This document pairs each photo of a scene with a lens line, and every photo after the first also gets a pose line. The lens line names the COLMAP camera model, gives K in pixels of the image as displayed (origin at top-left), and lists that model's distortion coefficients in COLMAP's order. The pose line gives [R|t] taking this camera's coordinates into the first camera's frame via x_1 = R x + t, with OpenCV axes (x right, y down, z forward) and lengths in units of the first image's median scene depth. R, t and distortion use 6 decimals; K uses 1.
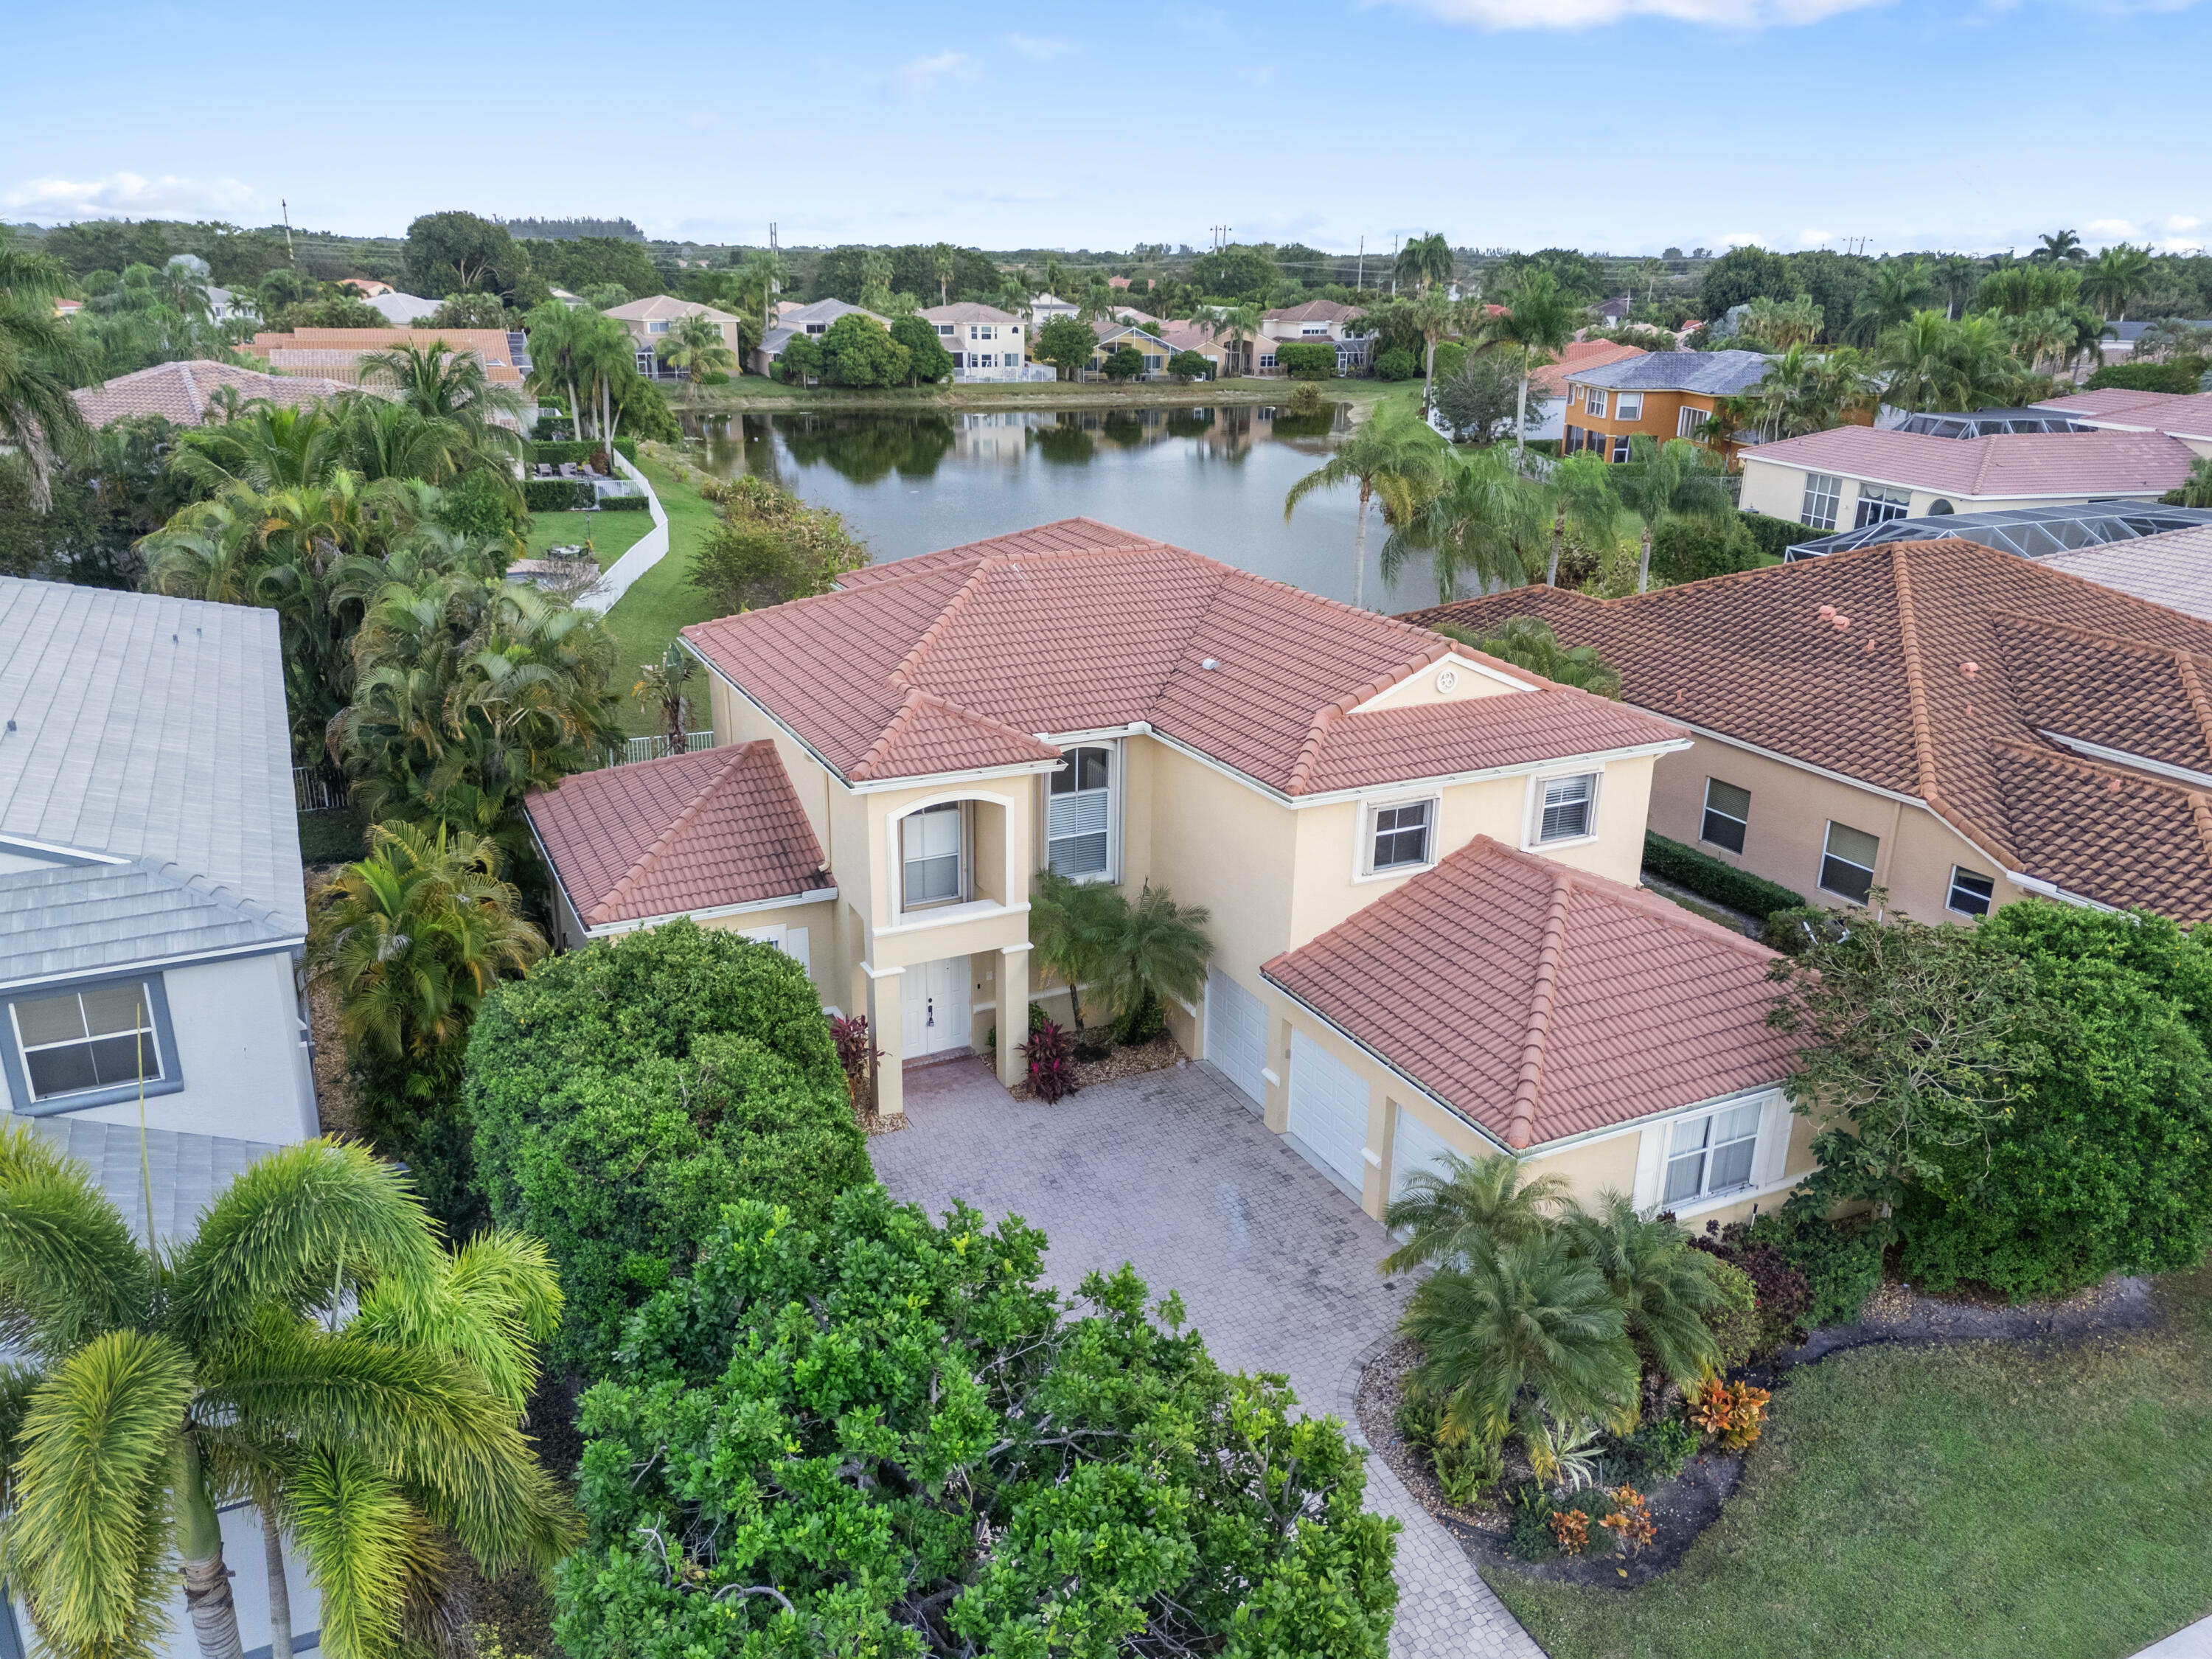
lens RADIAL K [[1617.2, 0, 1088.5], [0, 1617.2, 811.2], [0, 0, 1]] dist [0.031000, -0.028205]
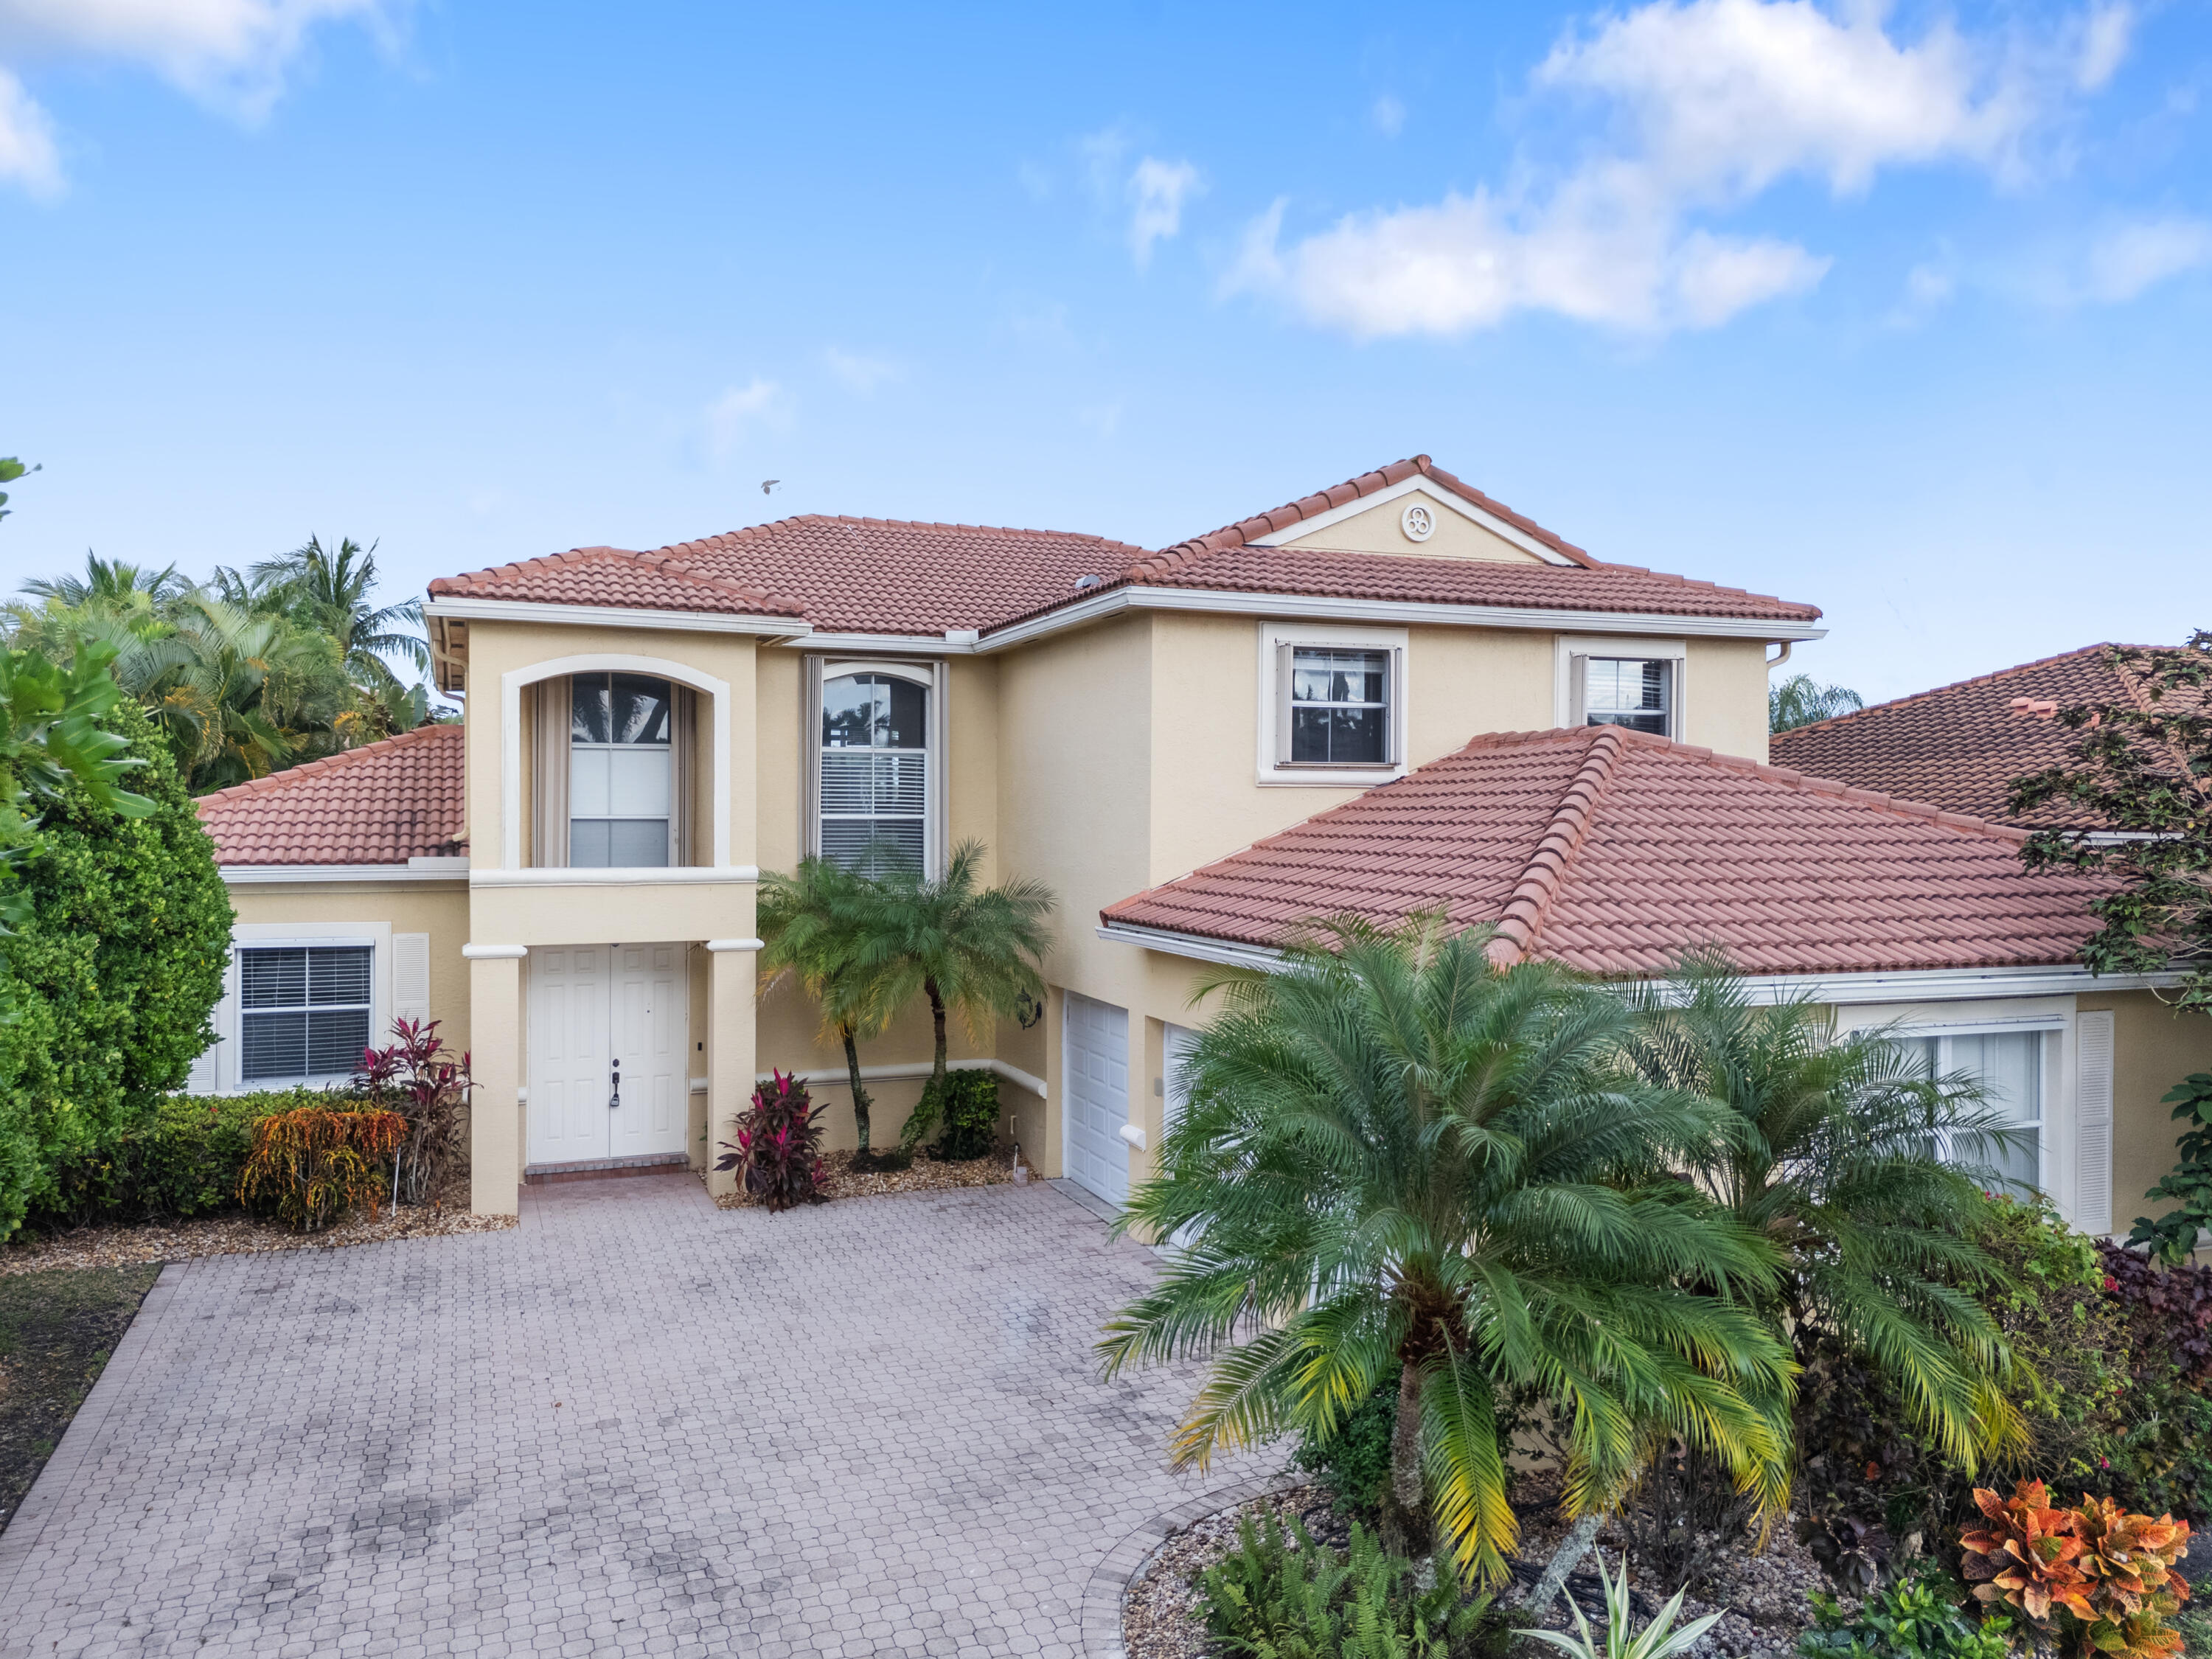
lens RADIAL K [[1627.3, 0, 1114.9], [0, 1627.3, 826.6], [0, 0, 1]] dist [0.027920, -0.025385]
pose [[0.997105, -0.007908, -0.075621, 0.144244], [-0.016493, 0.948401, -0.316643, 0.232215], [0.074223, 0.316974, 0.945526, 0.406709]]
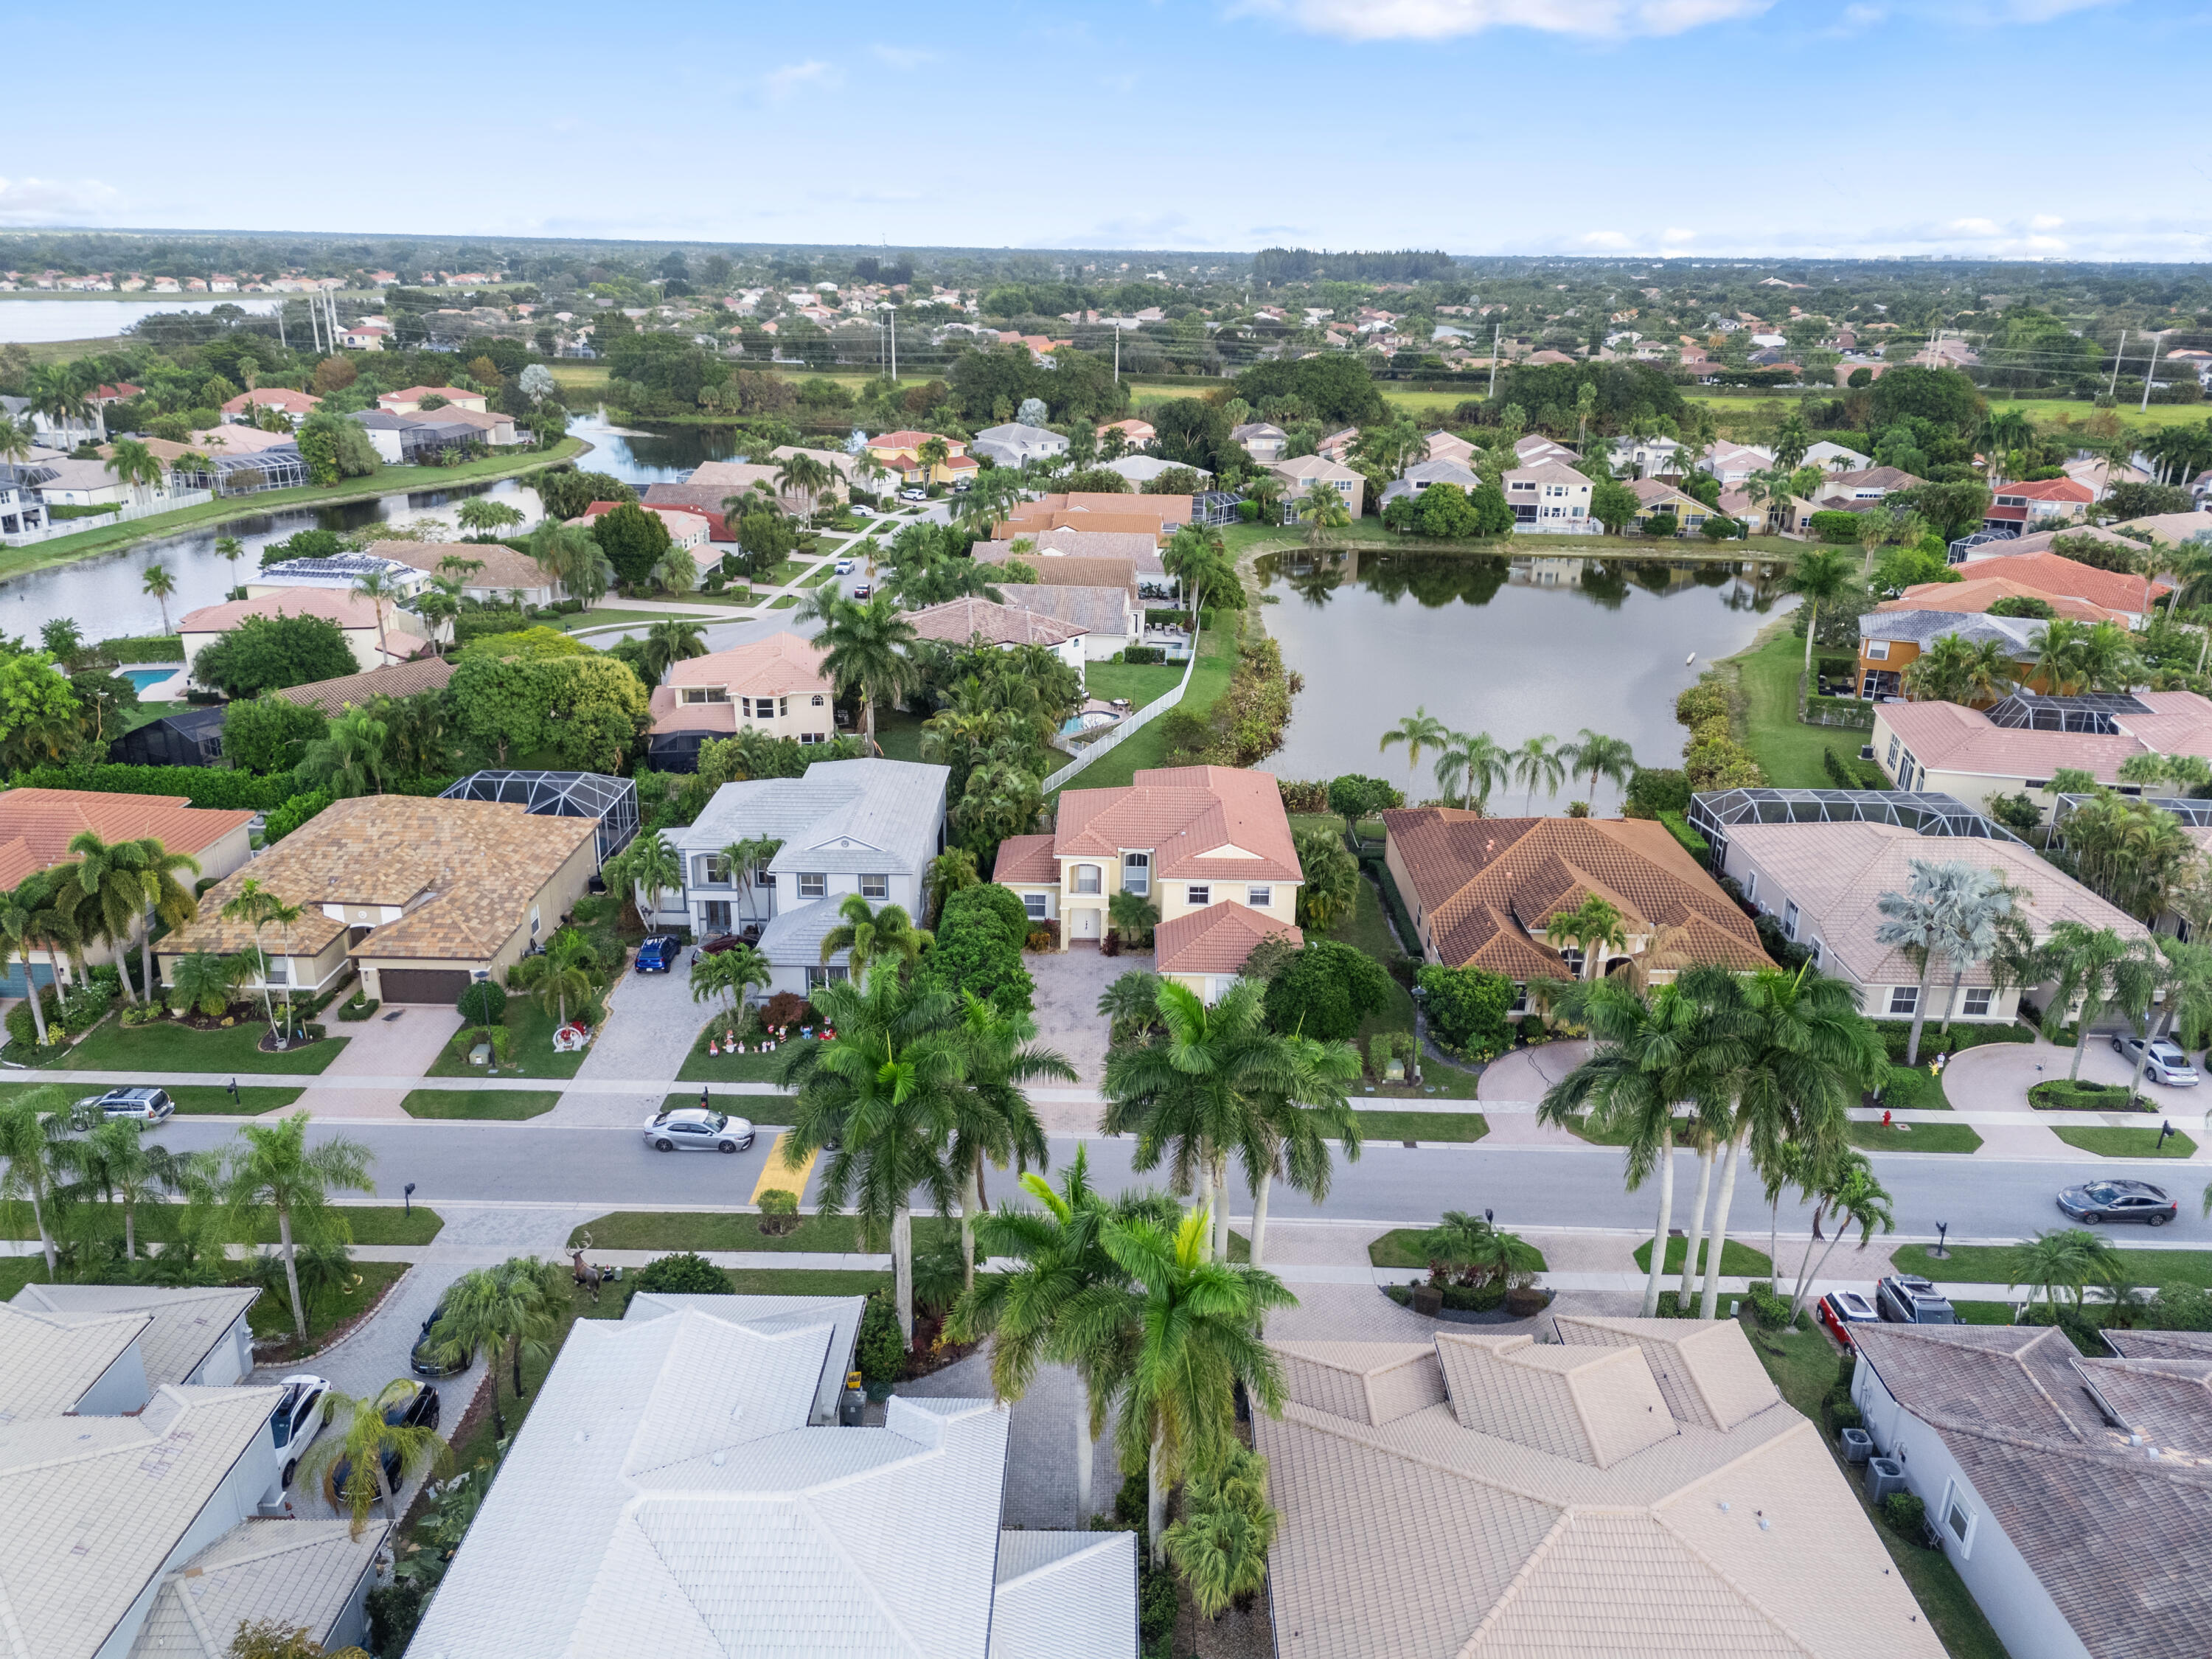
lens RADIAL K [[1617.2, 0, 1111.8], [0, 1617.2, 829.6], [0, 0, 1]] dist [0.031000, -0.028205]
pose [[0.893073, 0.153612, -0.422875, 1.376732], [-0.148524, 0.987876, 0.045183, -0.236490], [0.424689, 0.022455, 0.905061, -2.076590]]
